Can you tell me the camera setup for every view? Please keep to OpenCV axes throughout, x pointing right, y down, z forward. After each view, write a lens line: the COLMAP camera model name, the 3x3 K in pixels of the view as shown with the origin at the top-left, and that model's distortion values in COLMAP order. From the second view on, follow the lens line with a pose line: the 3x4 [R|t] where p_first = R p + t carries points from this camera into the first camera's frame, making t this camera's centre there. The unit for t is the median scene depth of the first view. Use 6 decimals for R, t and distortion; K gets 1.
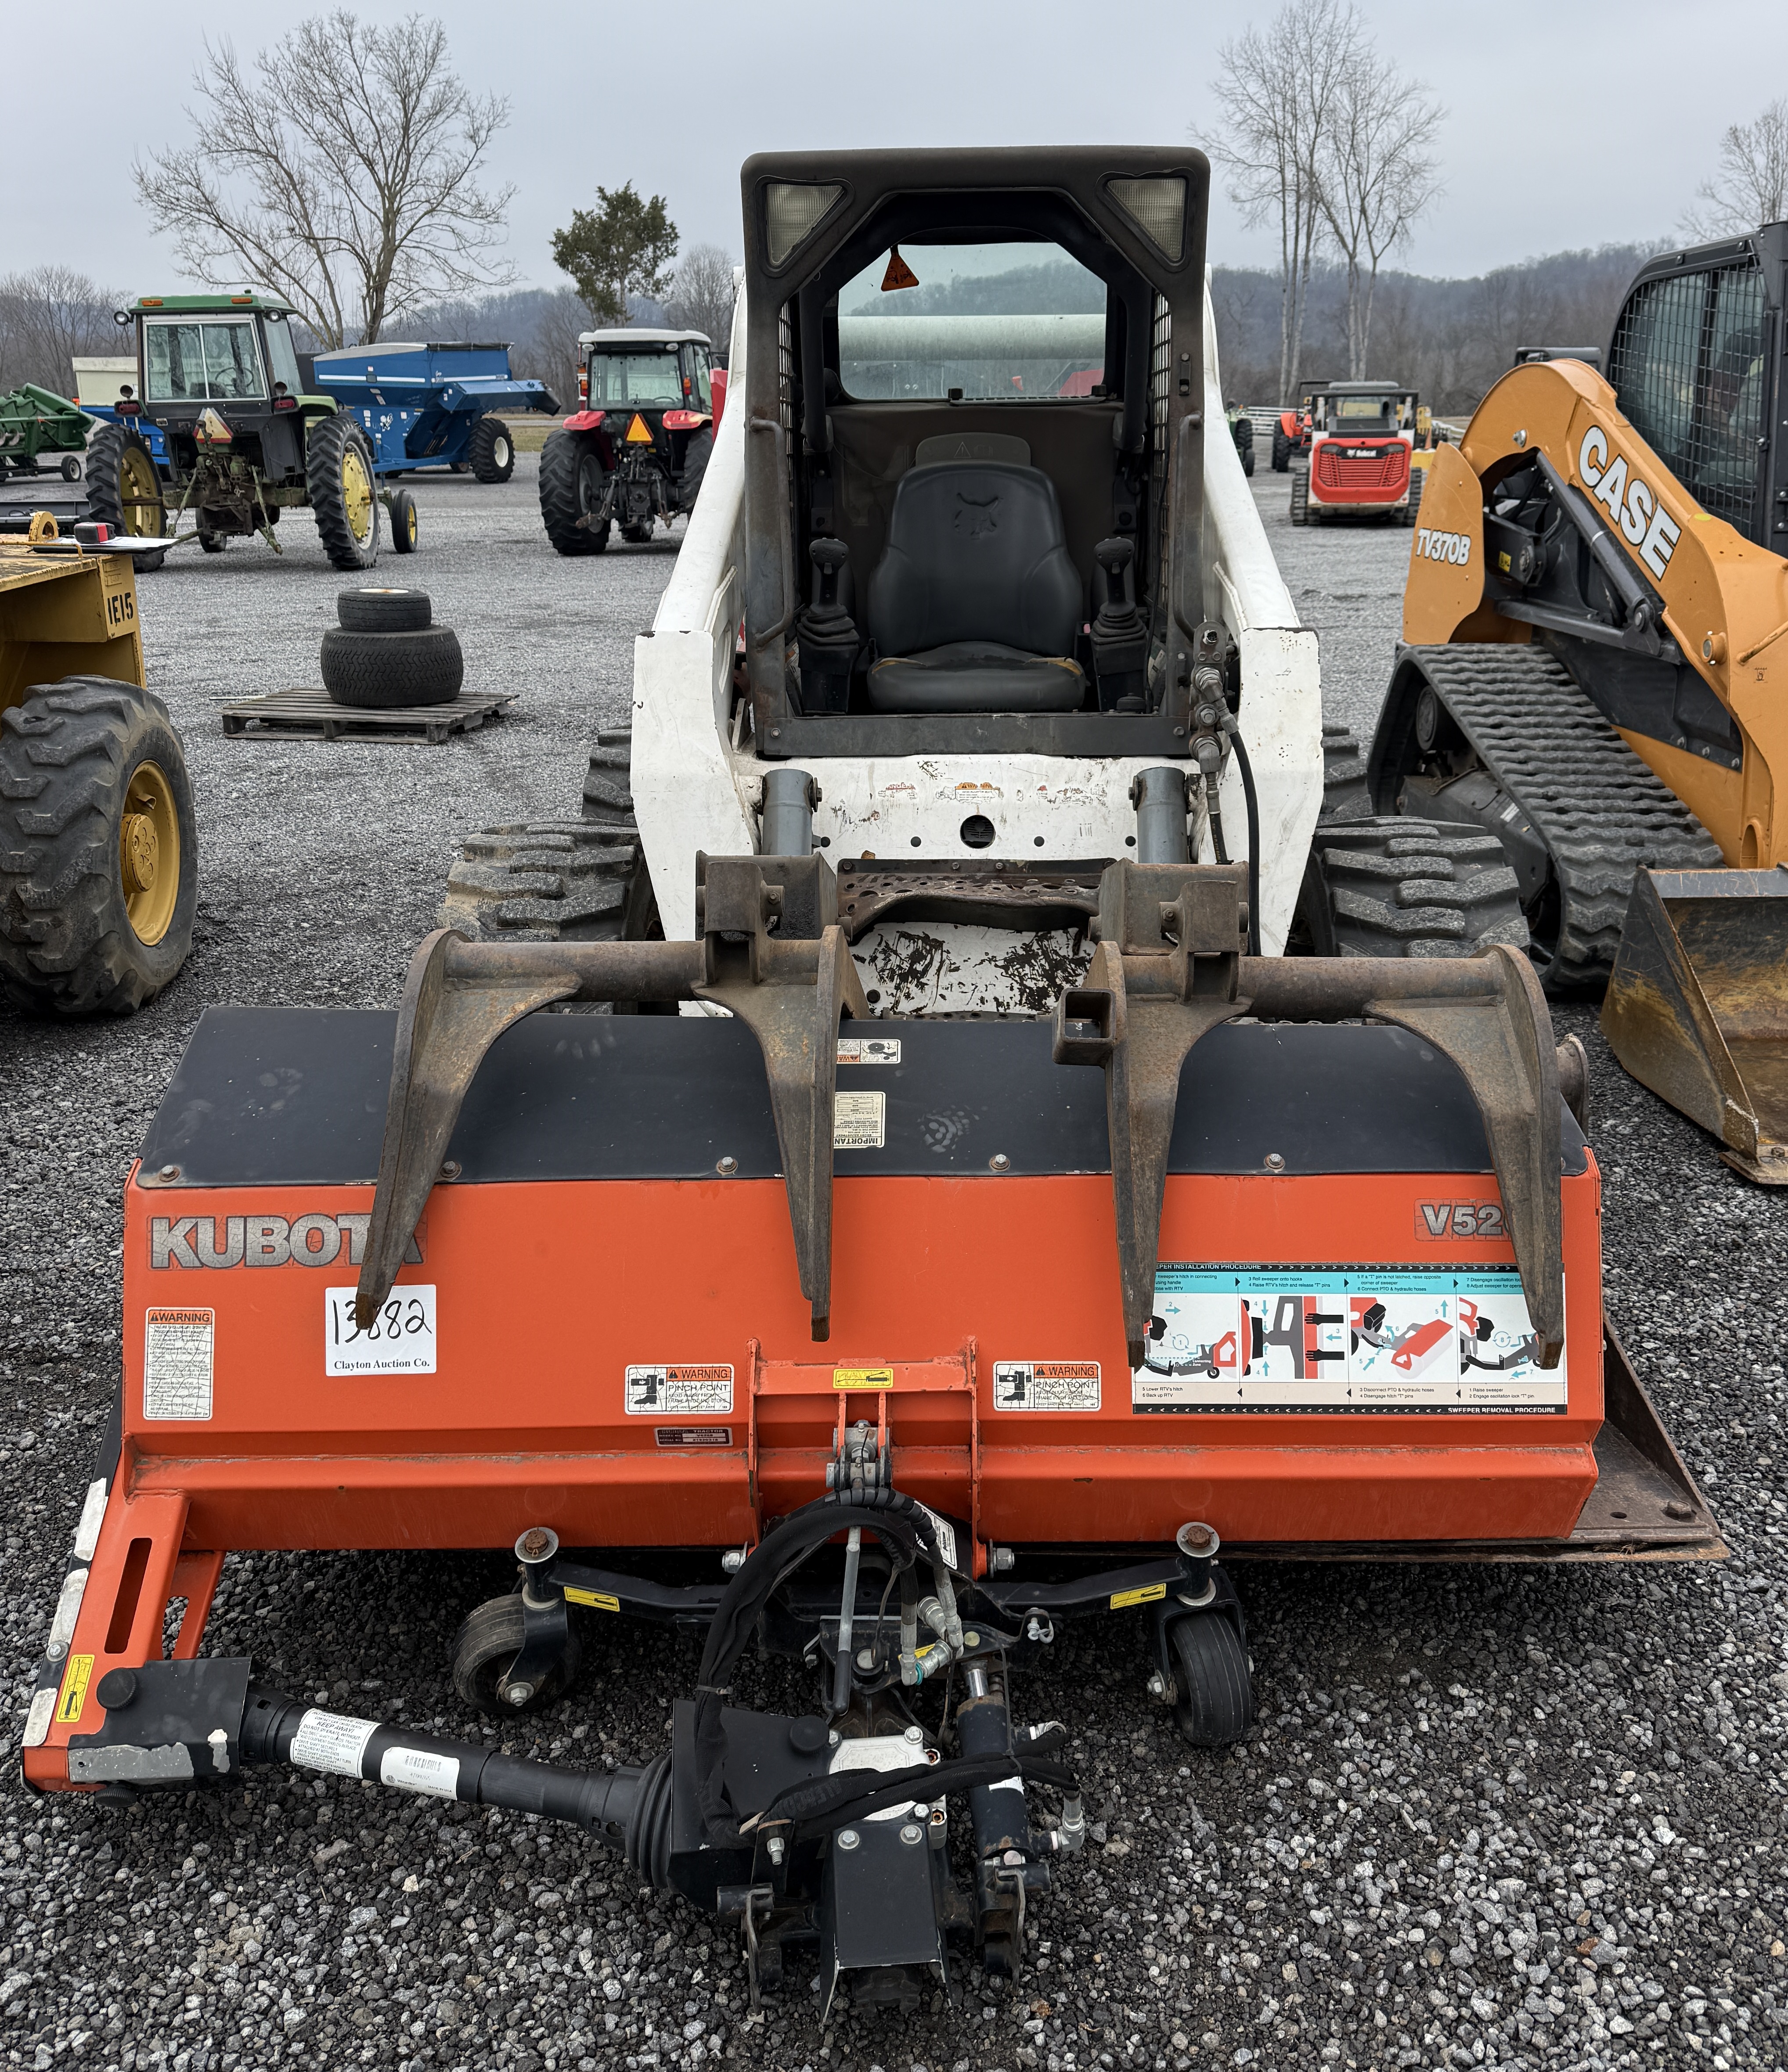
lens RADIAL K [[1799.6, 0, 893.9], [0, 1799.6, 945.4], [0, 0, 1]] dist [0.120955, -0.230230]
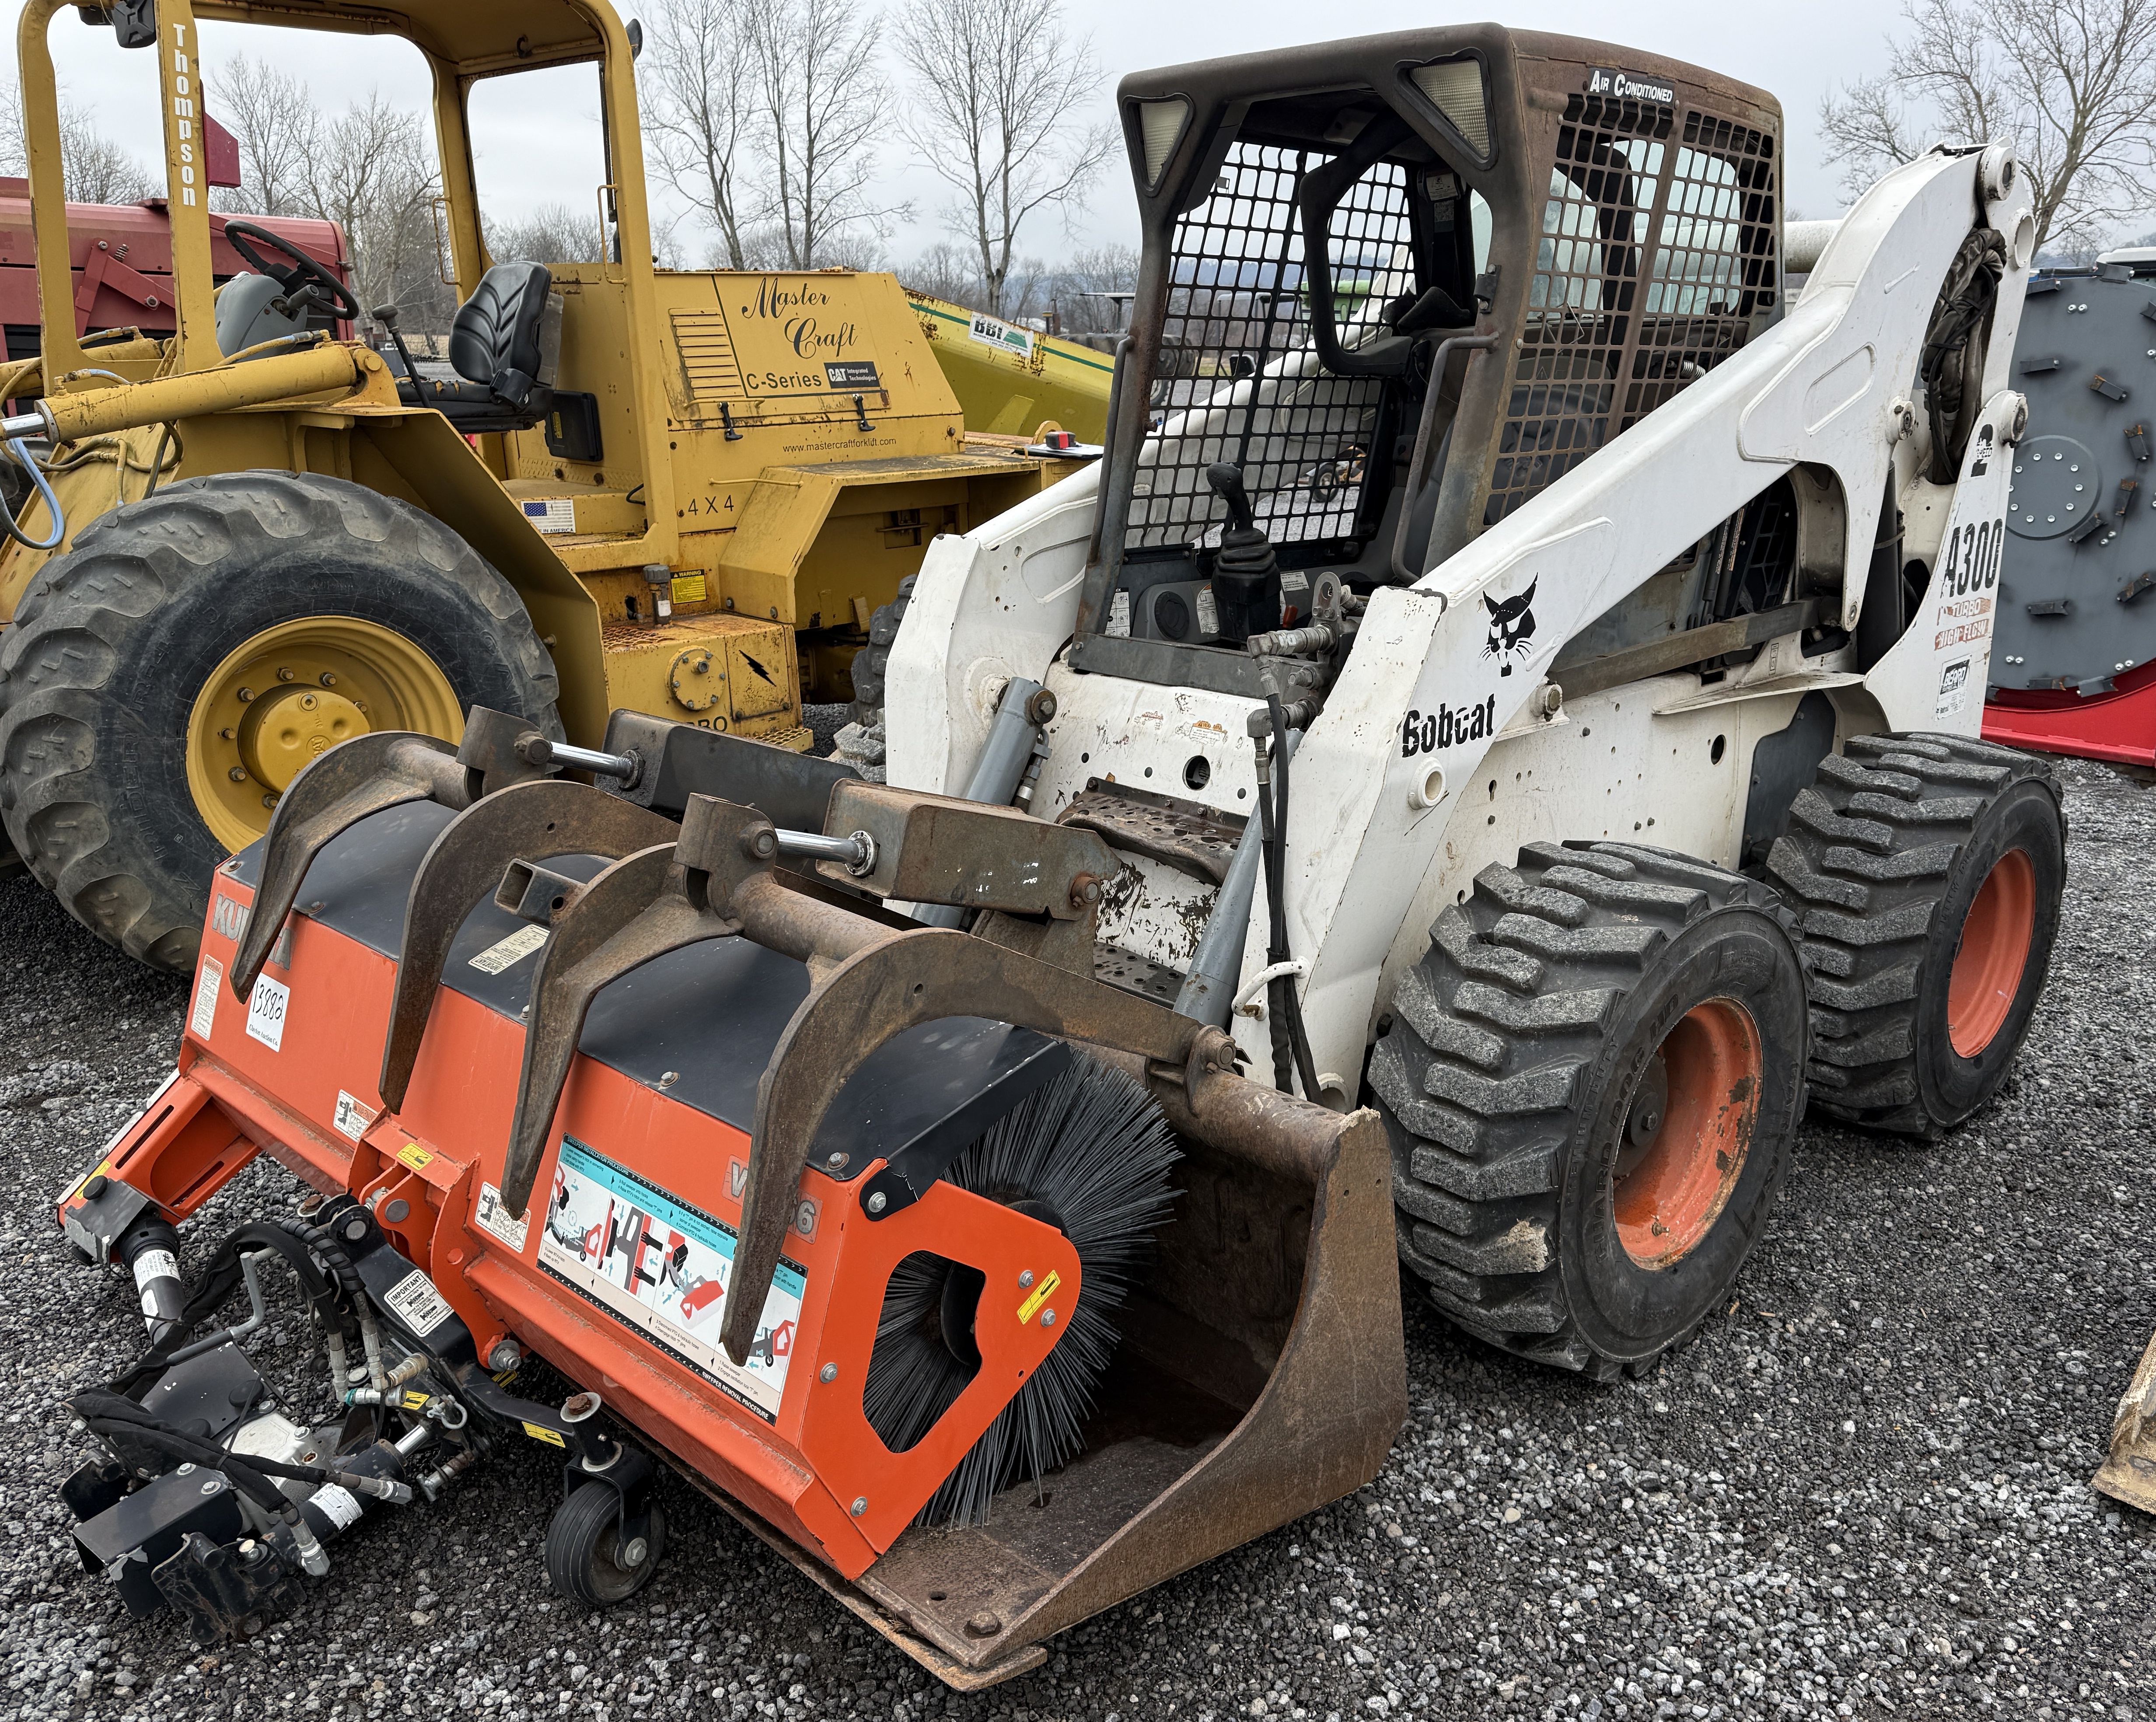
lens RADIAL K [[1766.4, 0, 1175.5], [0, 1766.4, 929.6], [0, 0, 1]] dist [0.077249, -0.097866]
pose [[0.724581, 0.221075, -0.652770, 0.681038], [-0.200178, 0.973832, 0.107610, -0.081461], [0.659478, 0.052698, 0.749874, 0.289128]]
